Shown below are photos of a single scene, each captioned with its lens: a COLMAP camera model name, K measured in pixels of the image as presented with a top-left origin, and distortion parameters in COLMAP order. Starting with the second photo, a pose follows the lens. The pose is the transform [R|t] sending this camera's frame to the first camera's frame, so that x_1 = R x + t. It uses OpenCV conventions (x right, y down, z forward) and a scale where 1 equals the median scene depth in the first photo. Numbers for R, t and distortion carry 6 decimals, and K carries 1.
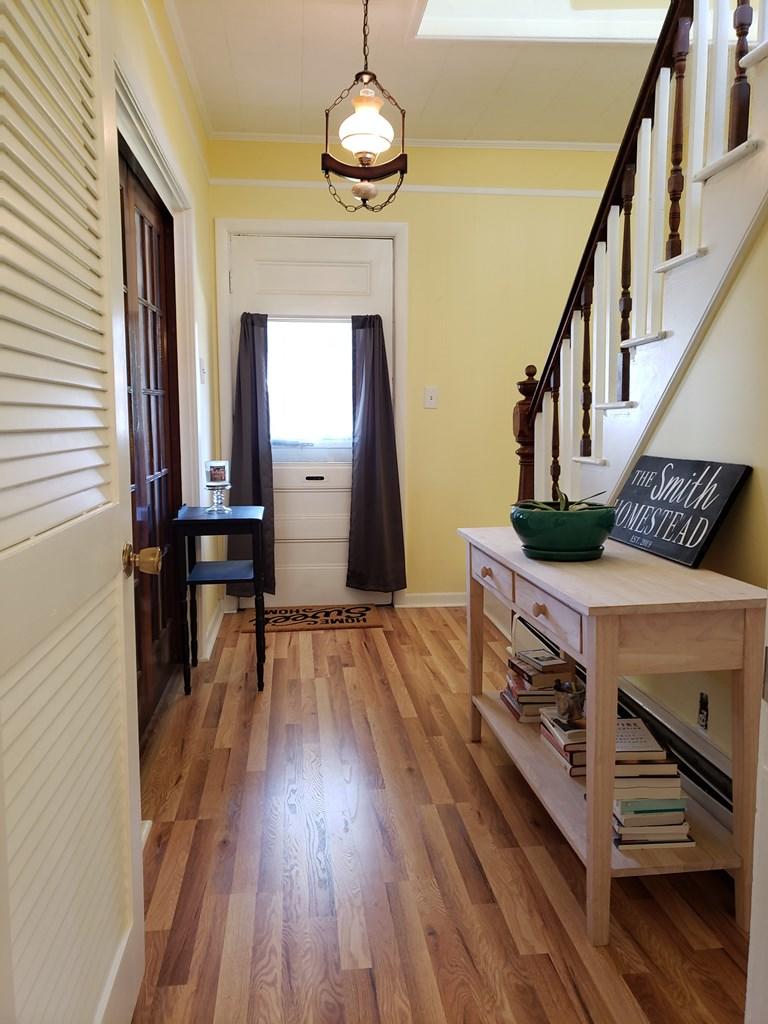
lens RADIAL K [[825.4, 0, 383.0], [0, 825.4, 511.1], [0, 0, 1]] dist [0.000409, 0.000863]
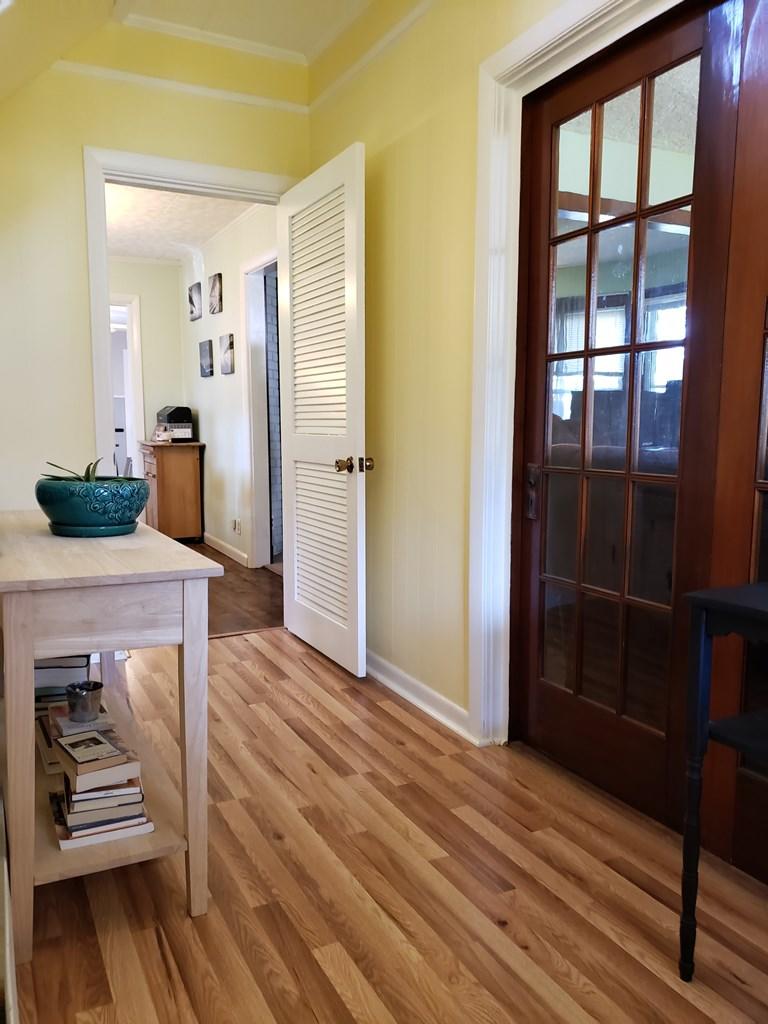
lens RADIAL K [[825.4, 0, 384.6], [0, 825.4, 515.0], [0, 0, 1]] dist [0.000409, 0.000863]
pose [[-0.937867, 0.038114, -0.344895, 0.177838], [-0.040242, 0.975295, 0.217209, -0.140809], [0.344654, 0.217592, -0.913164, 1.519435]]
